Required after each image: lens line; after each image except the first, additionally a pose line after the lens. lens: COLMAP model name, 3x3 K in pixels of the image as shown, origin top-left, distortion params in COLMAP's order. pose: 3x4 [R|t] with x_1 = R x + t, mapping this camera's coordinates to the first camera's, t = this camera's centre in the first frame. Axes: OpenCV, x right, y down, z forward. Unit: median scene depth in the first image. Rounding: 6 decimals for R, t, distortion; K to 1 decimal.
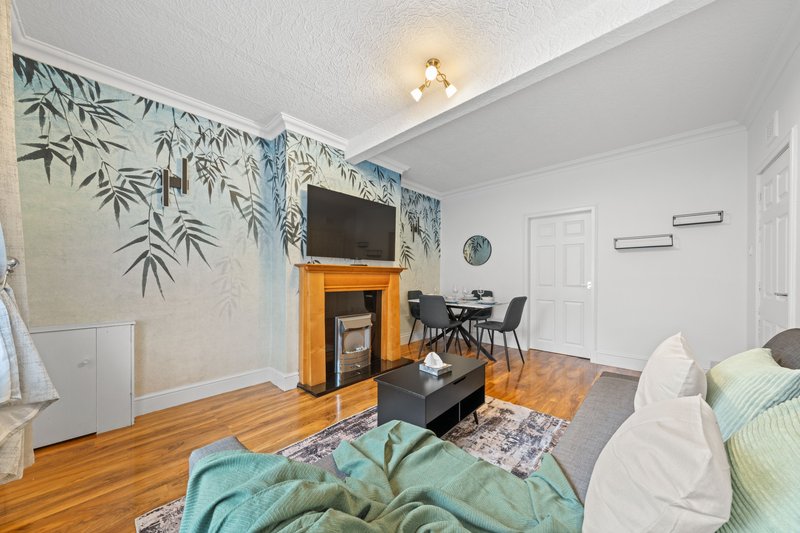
lens RADIAL K [[283.3, 0, 404.0], [0, 283.3, 276.5], [0, 0, 1]] dist [0.000962, 0.000005]
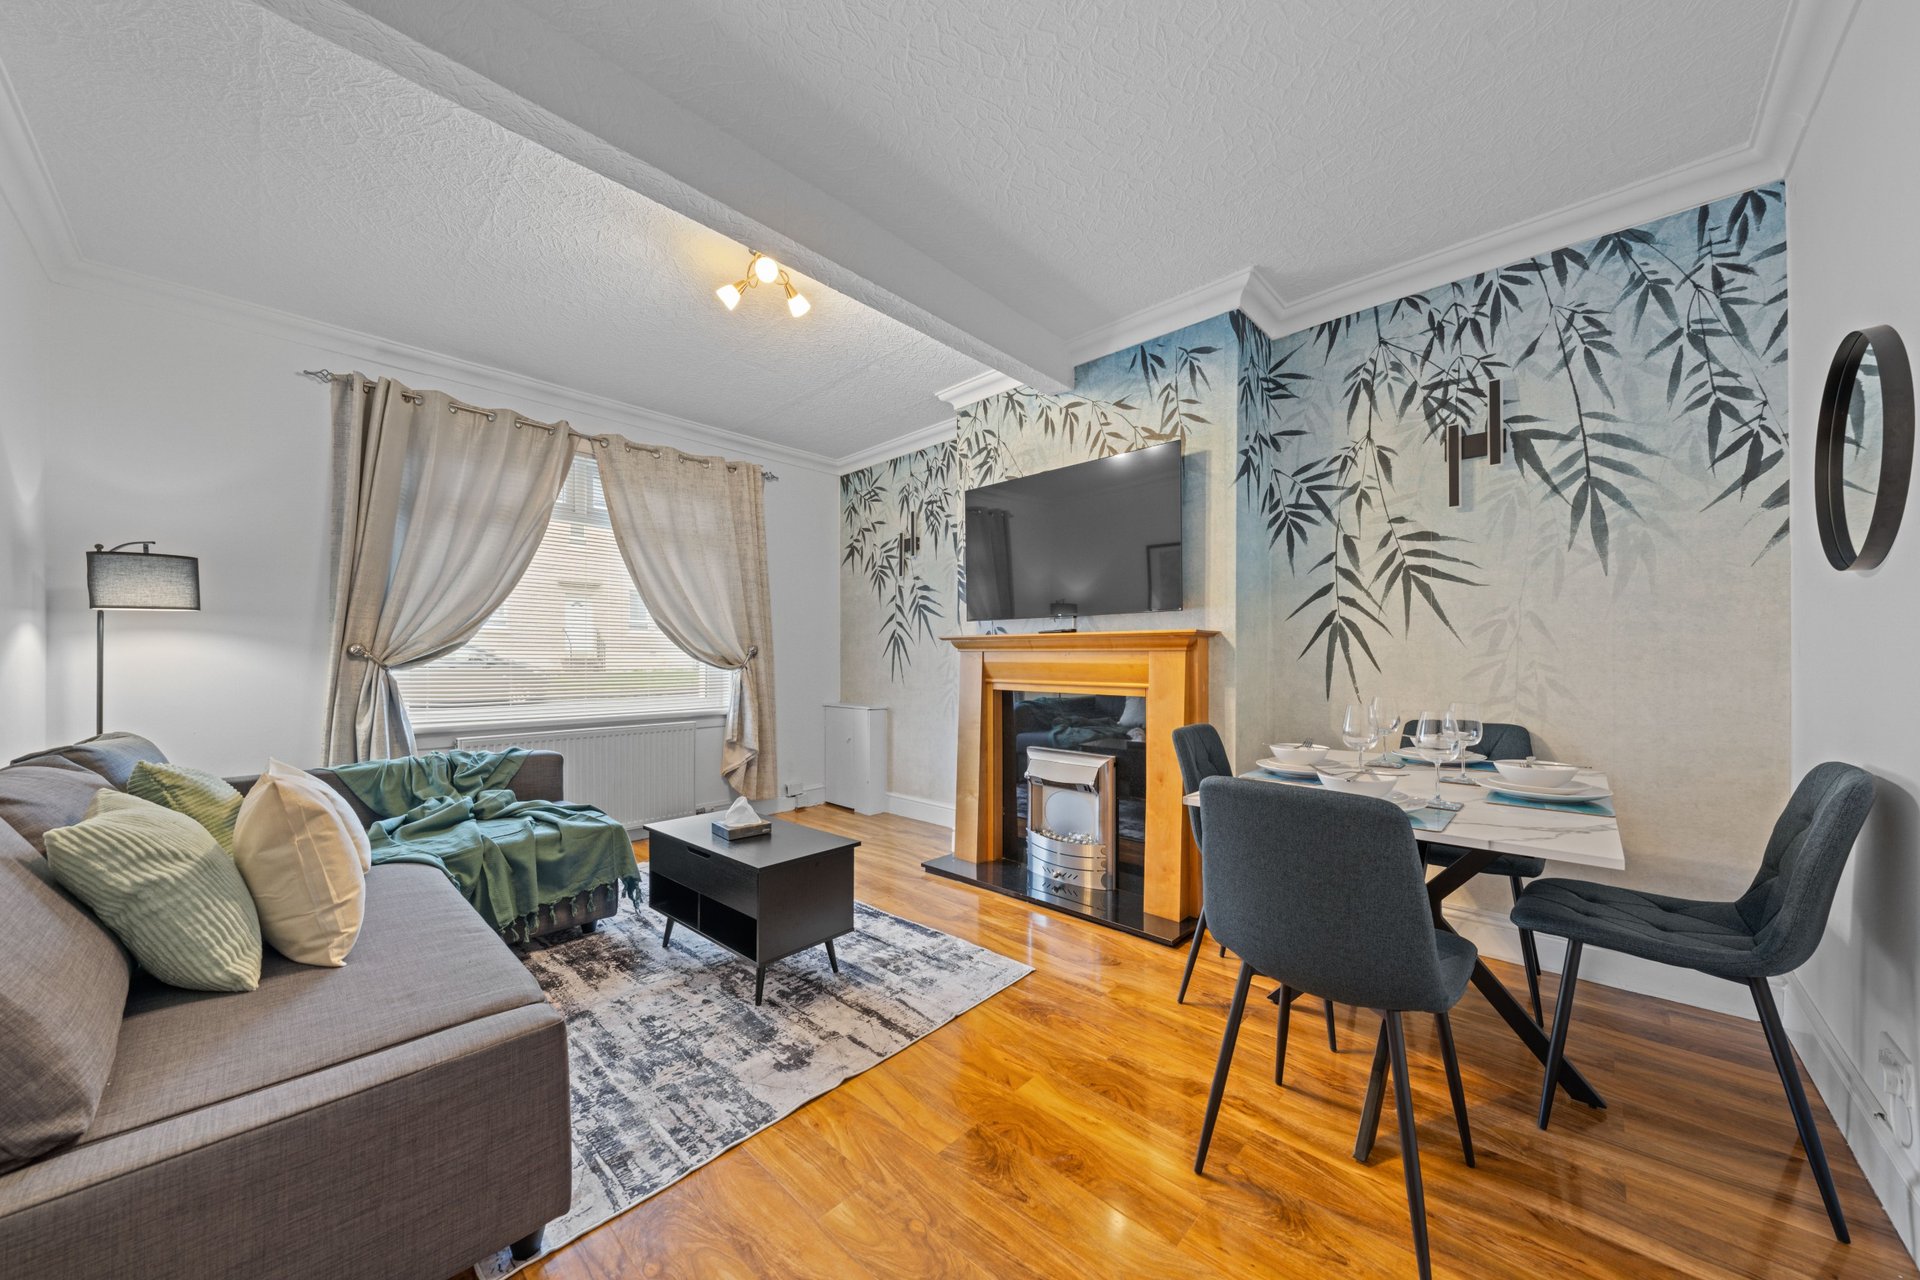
lens RADIAL K [[658.9, 0, 963.8], [0, 658.9, 657.7], [0, 0, 1]] dist [-0.001419, -0.000036]
pose [[-0.002862, -0.007272, -0.999969, 0.915652], [-0.001200, 0.999973, -0.007268, 0.010692], [0.999995, 0.001179, -0.002870, 0.964239]]
